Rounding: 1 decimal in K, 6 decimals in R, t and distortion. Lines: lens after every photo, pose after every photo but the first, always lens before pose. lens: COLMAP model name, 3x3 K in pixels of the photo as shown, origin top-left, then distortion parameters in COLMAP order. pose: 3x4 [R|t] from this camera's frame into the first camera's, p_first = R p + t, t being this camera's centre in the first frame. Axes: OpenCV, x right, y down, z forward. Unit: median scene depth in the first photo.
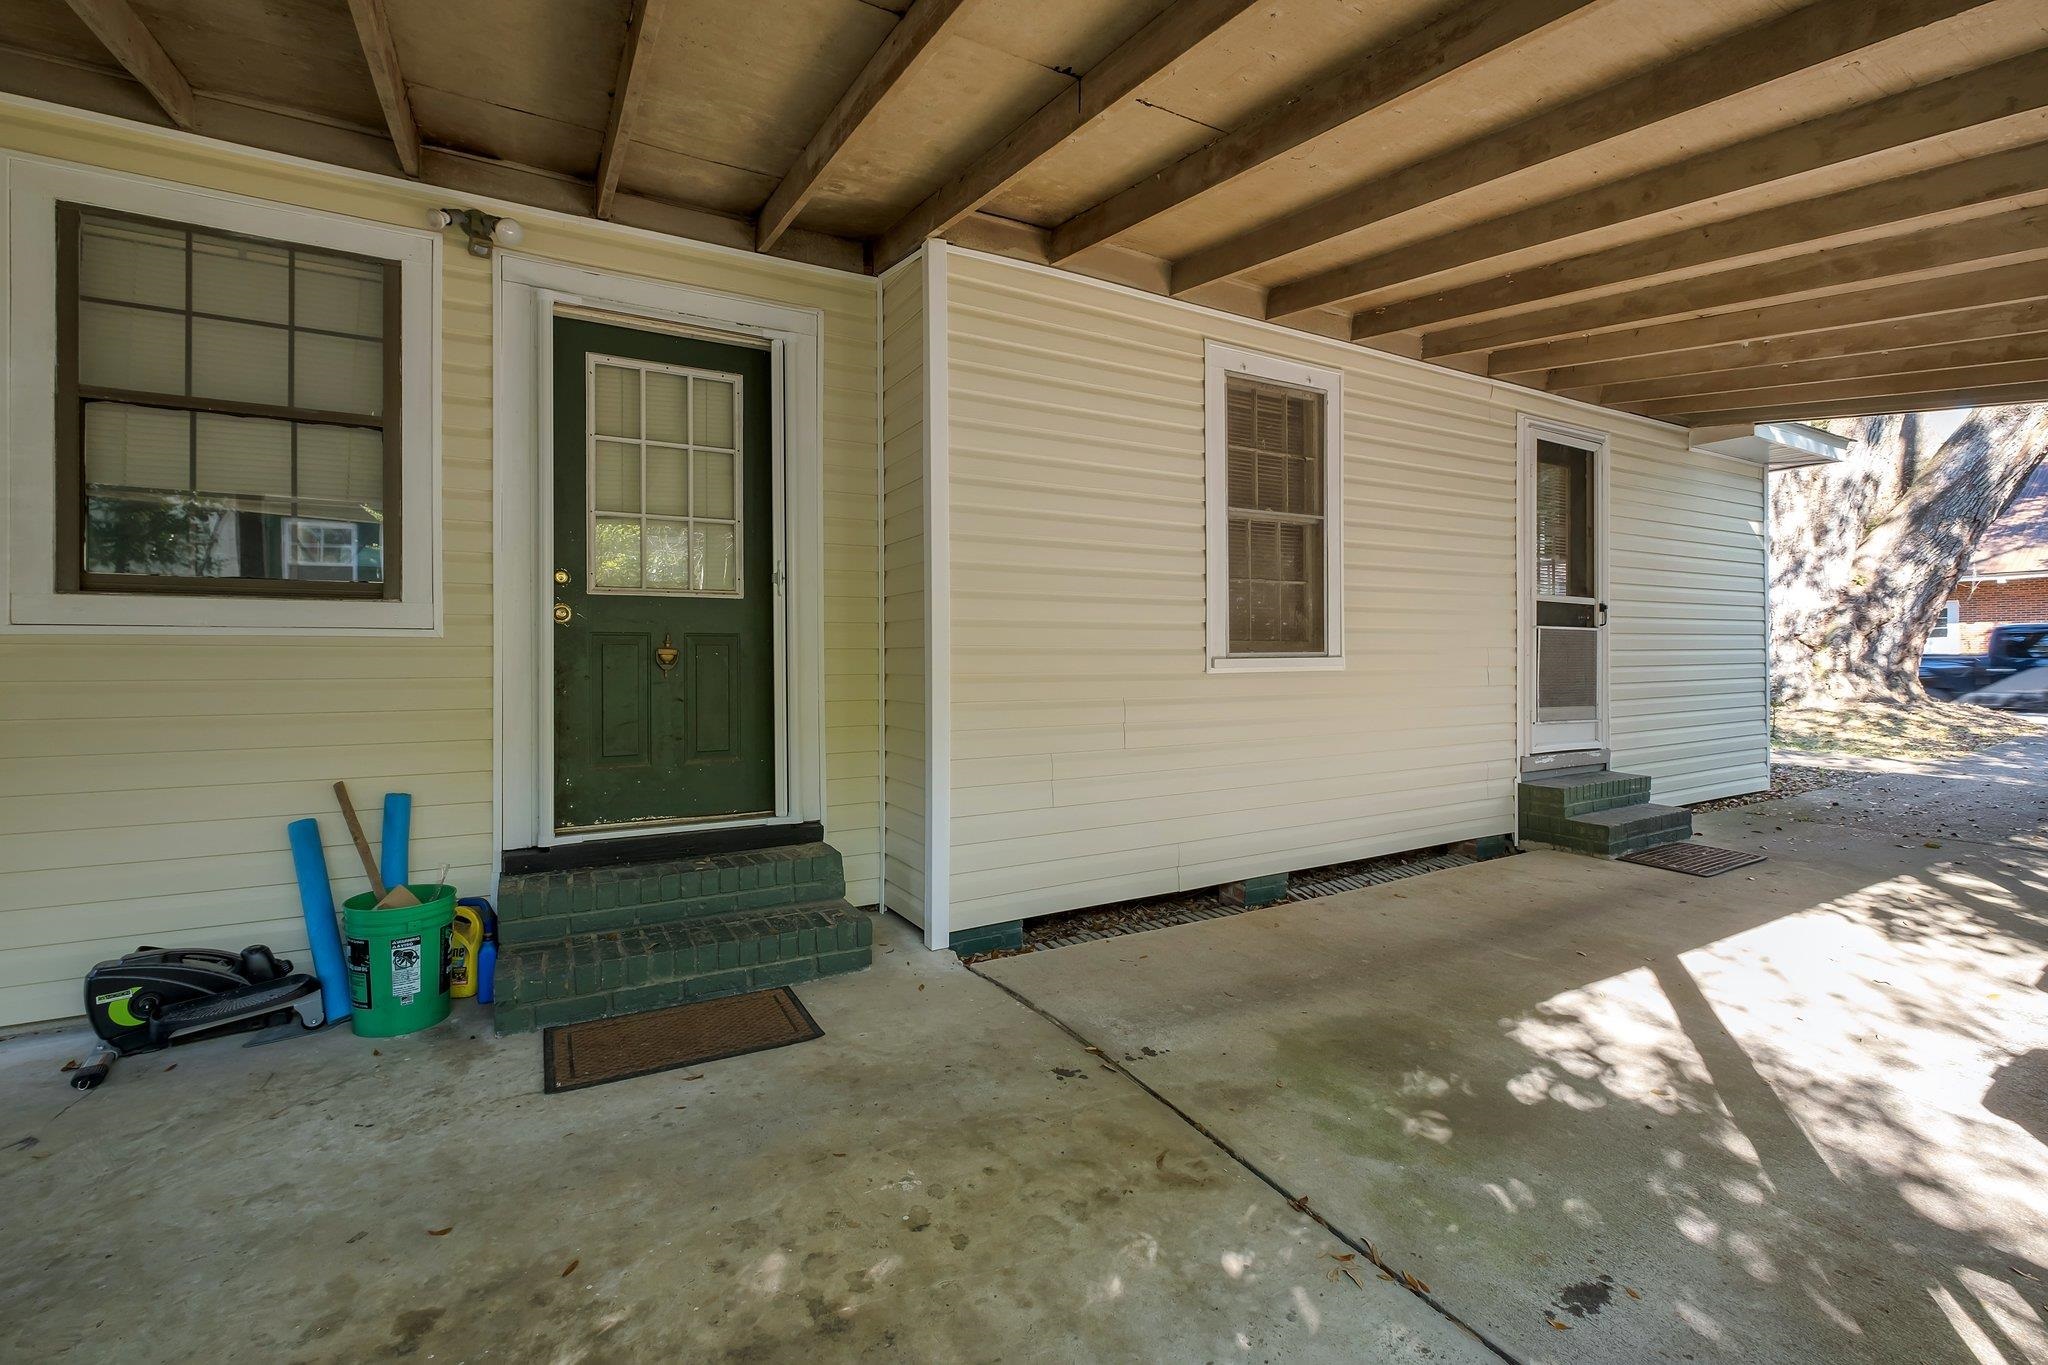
lens RADIAL K [[900.5, 0, 977.8], [0, 900.5, 648.7], [0, 0, 1]] dist [-0.000396, -0.001139]
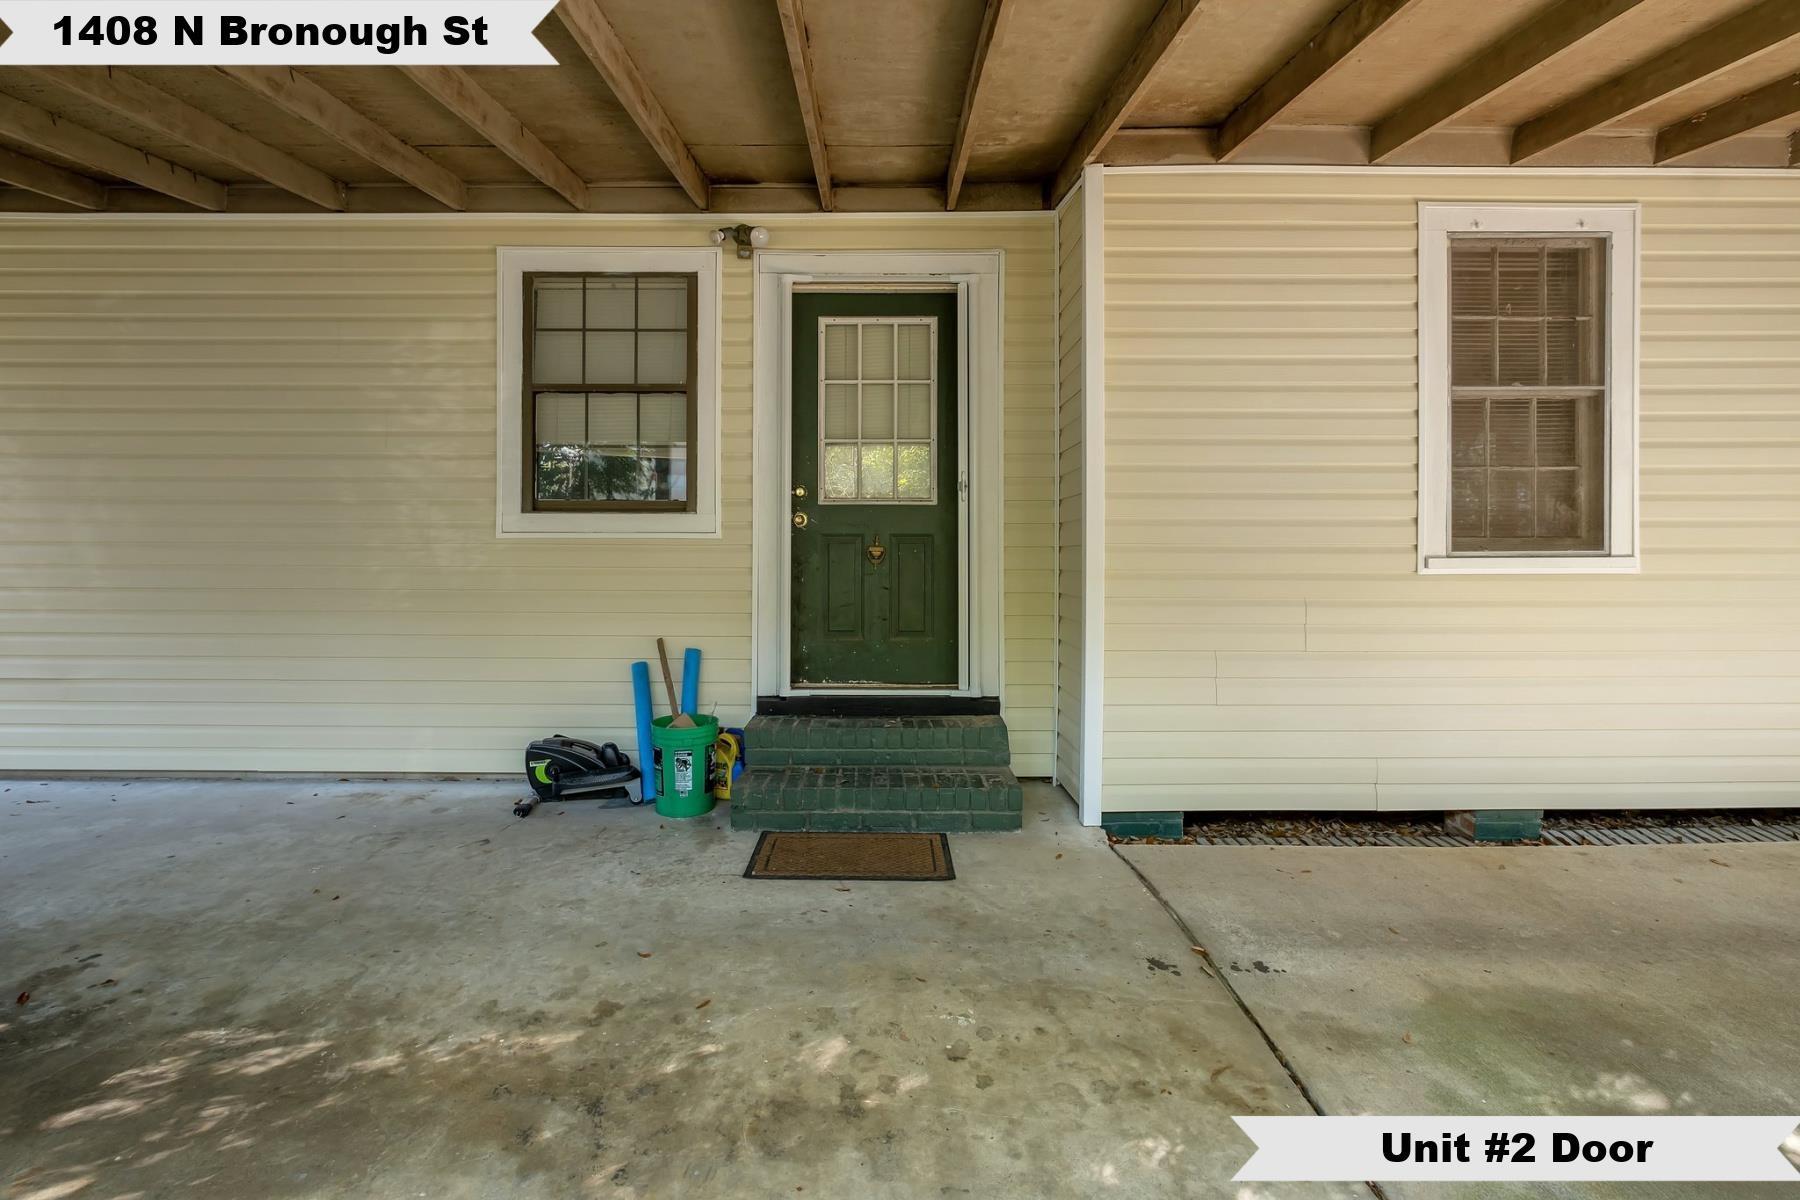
lens RADIAL K [[791.4, 0, 869.5], [0, 791.4, 549.6], [0, 0, 1]] dist [-0.000396, -0.001139]
pose [[0.870278, 0.002502, -0.492554, 0.203401], [0.000708, 0.999980, 0.006331, -0.002964], [0.492560, -0.005859, 0.870259, 0.050541]]
